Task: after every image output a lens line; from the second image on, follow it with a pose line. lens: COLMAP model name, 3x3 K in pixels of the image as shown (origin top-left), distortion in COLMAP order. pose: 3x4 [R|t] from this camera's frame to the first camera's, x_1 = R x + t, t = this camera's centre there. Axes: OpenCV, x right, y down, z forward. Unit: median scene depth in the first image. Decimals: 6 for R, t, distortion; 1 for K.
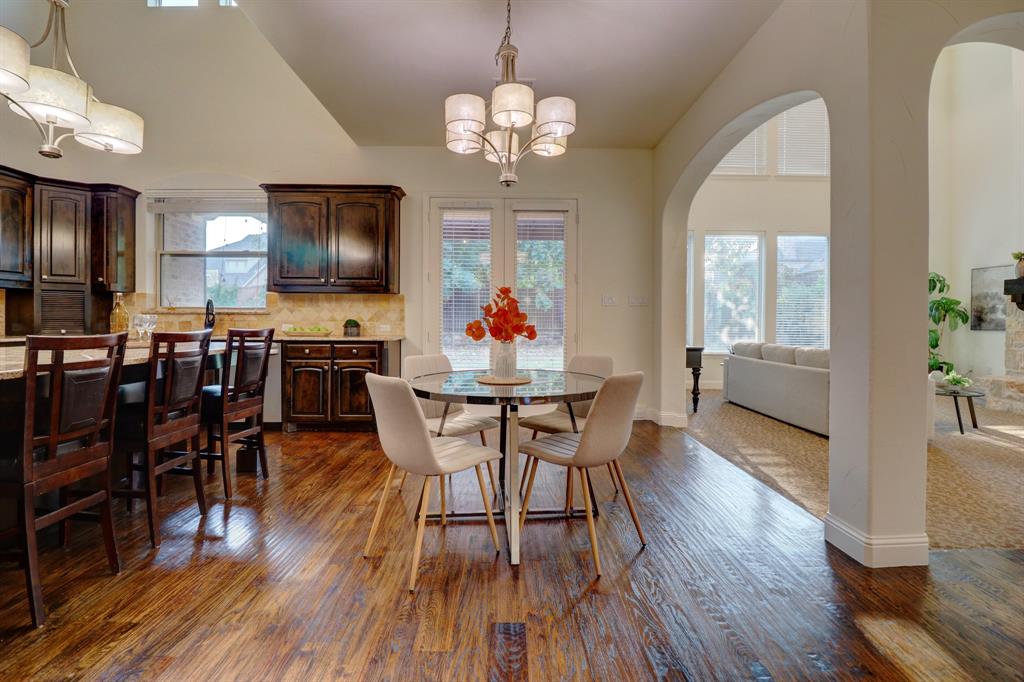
lens RADIAL K [[471.4, 0, 512.1], [0, 471.4, 323.0], [0, 0, 1]] dist [0.000076, -0.013606]
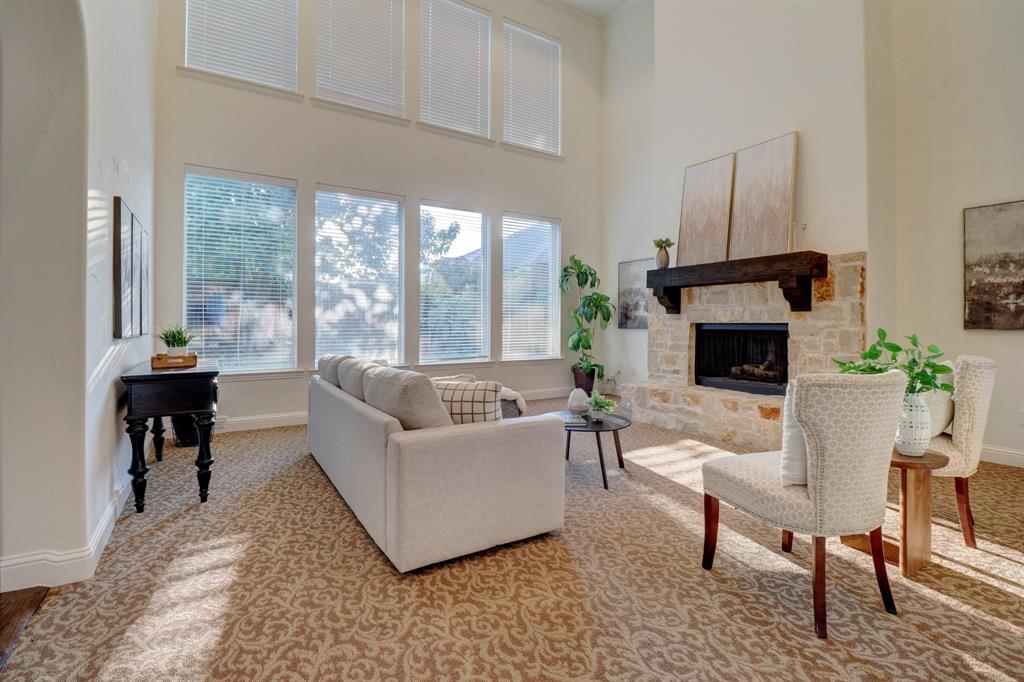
lens RADIAL K [[471.4, 0, 512.1], [0, 471.4, 323.0], [0, 0, 1]] dist [0.000076, -0.013606]
pose [[0.852398, -0.007413, 0.522840, 0.332079], [0.007803, 0.999968, 0.001456, 0.001336], [-0.522835, 0.002839, 0.852429, 0.327461]]
